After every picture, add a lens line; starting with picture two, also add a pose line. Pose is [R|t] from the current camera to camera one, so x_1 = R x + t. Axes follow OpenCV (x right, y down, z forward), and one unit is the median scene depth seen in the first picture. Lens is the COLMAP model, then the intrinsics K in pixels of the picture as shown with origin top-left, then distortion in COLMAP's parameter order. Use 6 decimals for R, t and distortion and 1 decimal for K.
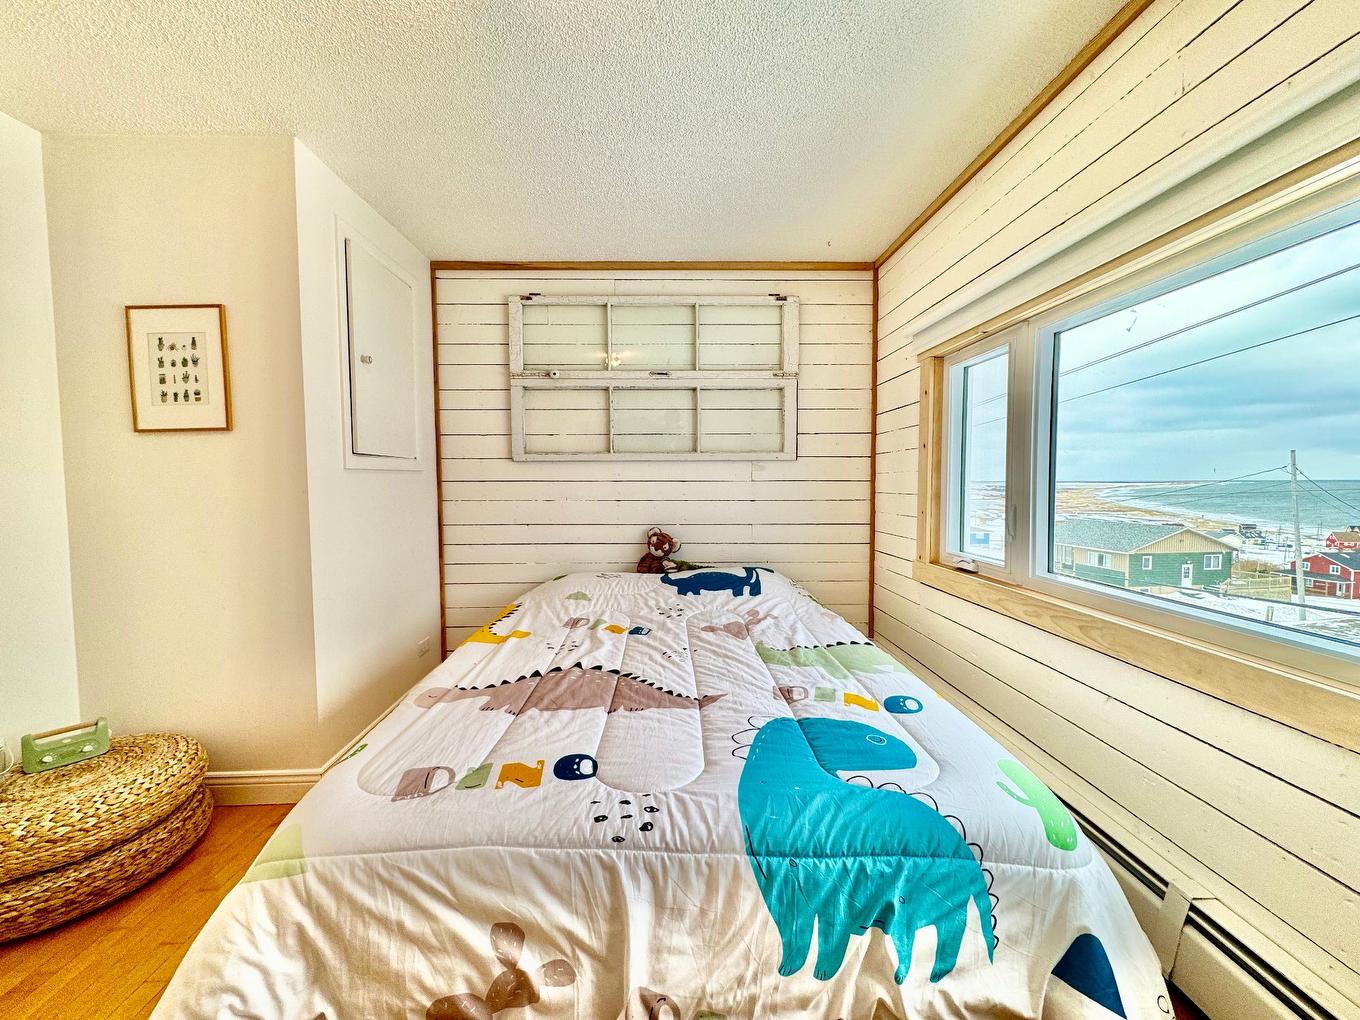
lens RADIAL K [[537.7, 0, 679.1], [0, 537.7, 509.2], [0, 0, 1]] dist [-0.008006, -0.000149]
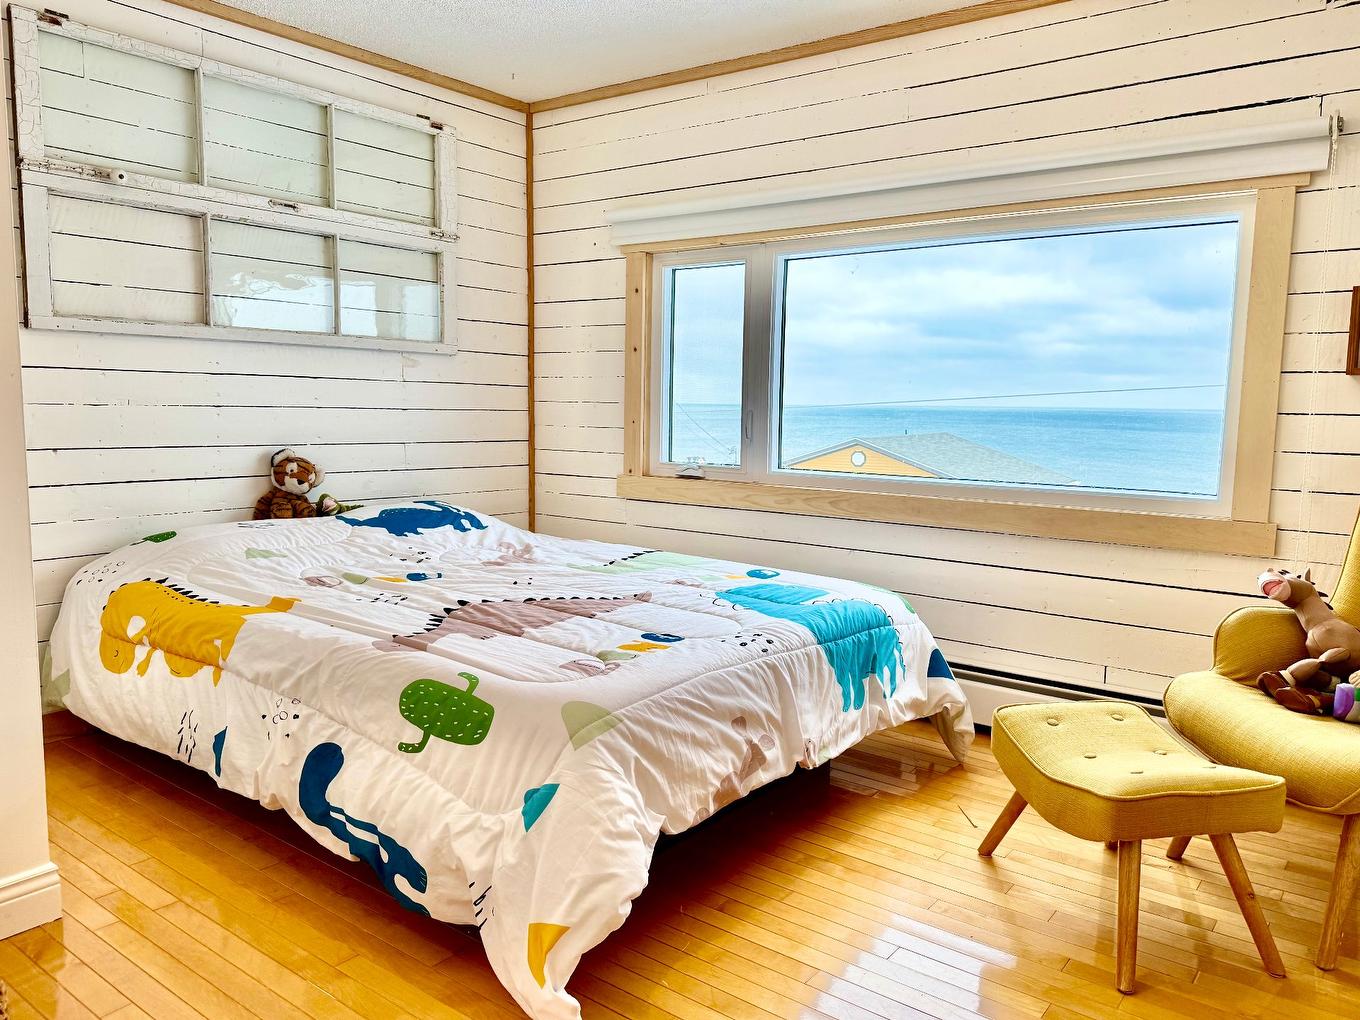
lens RADIAL K [[996.6, 0, 685.0], [0, 996.6, 514.1], [0, 0, 1]] dist [0.038274, -0.043972]
pose [[0.631356, -0.072018, 0.772142, -0.681023], [0.020664, 0.996887, 0.076083, 0.030207], [-0.775218, -0.032080, 0.630879, -0.123048]]
